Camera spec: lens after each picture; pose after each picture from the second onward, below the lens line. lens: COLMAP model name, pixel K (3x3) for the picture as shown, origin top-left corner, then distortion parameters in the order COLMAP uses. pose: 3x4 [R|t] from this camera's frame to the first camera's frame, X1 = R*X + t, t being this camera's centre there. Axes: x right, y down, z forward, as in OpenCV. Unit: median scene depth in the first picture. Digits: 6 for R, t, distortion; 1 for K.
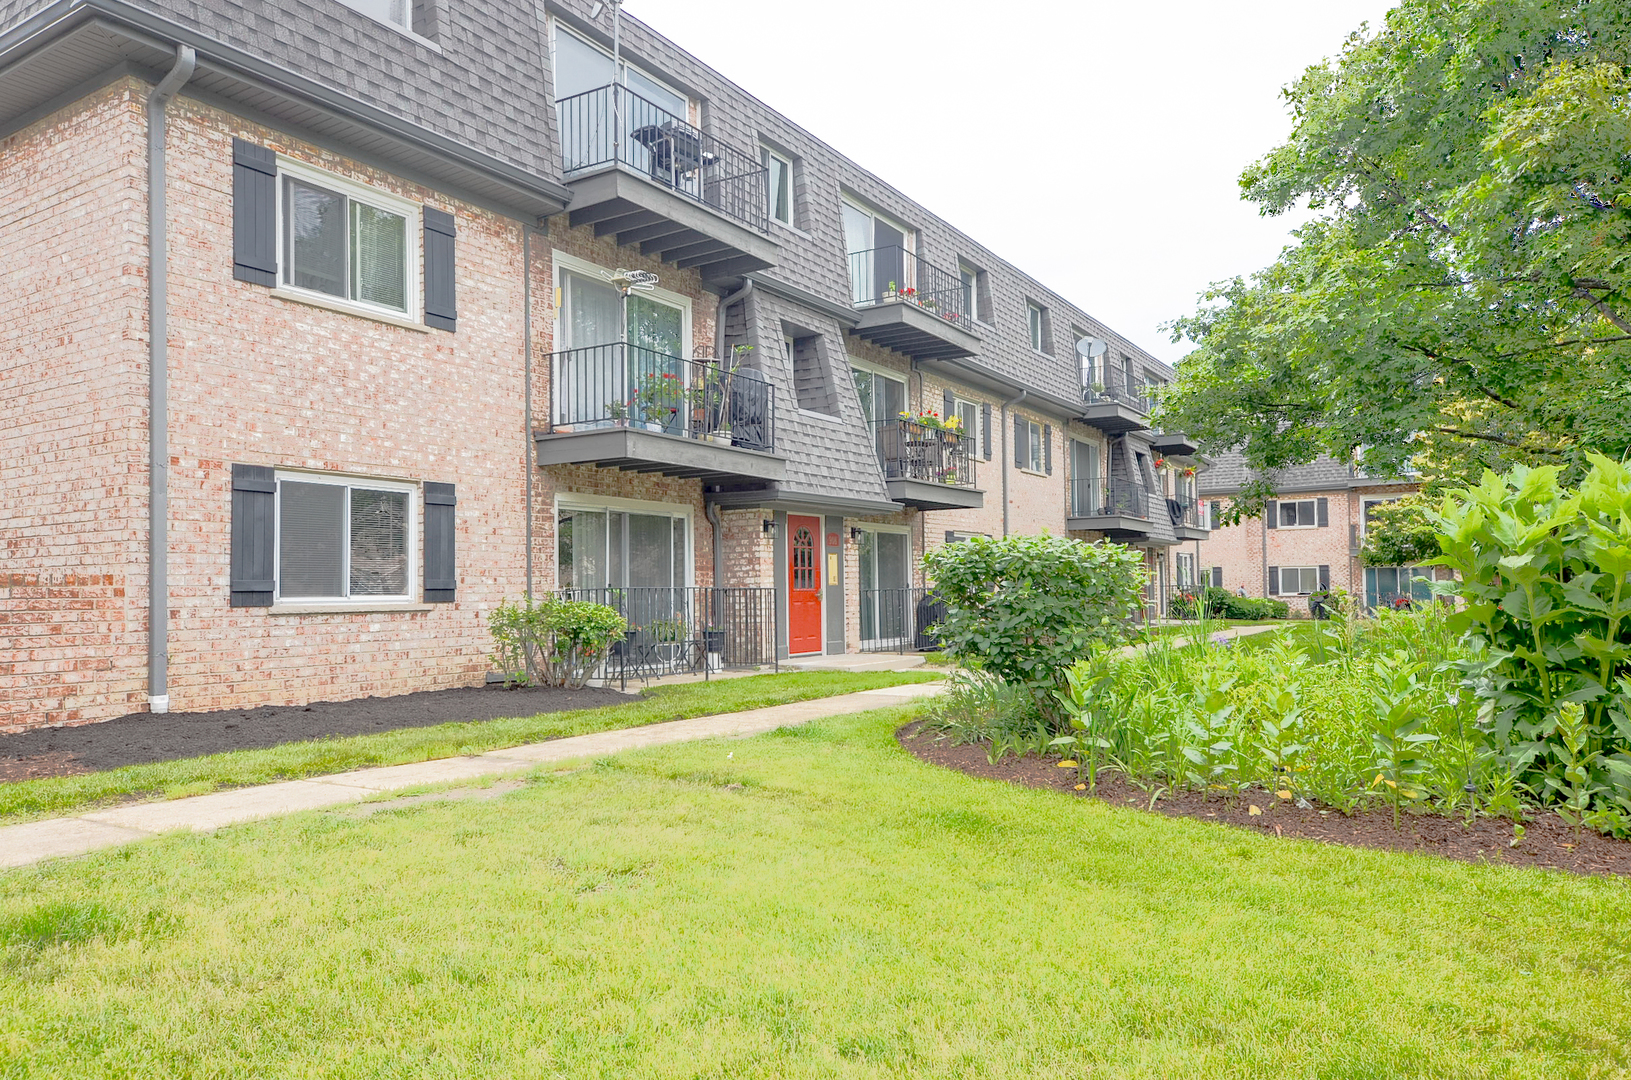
lens RADIAL K [[1082.7, 0, 815.9], [0, 1082.7, 545.7], [0, 0, 1]] dist [0.001418, 0.001333]
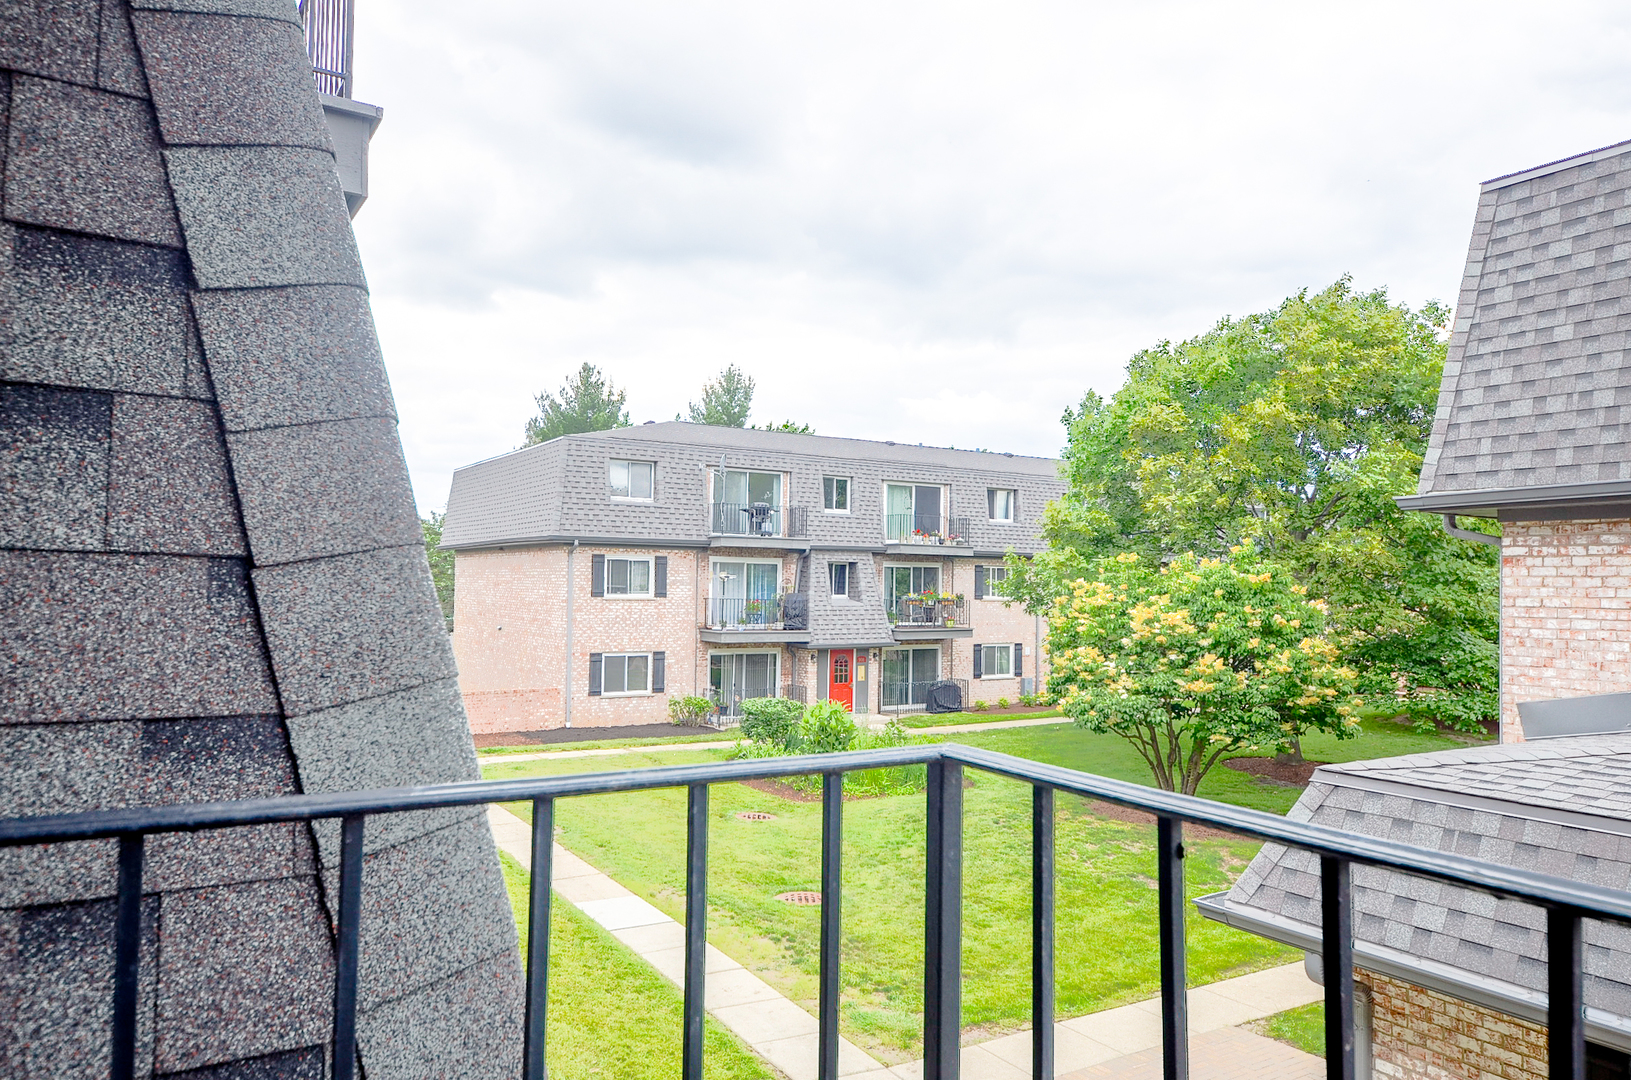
lens RADIAL K [[1082.7, 0, 813.6], [0, 1082.7, 537.5], [0, 0, 1]] dist [0.001418, 0.001333]
pose [[0.901597, 0.007435, -0.432512, 1.282075], [-0.008165, 0.999967, 0.000171, -0.368953], [0.432499, 0.003378, 0.901628, -1.440380]]
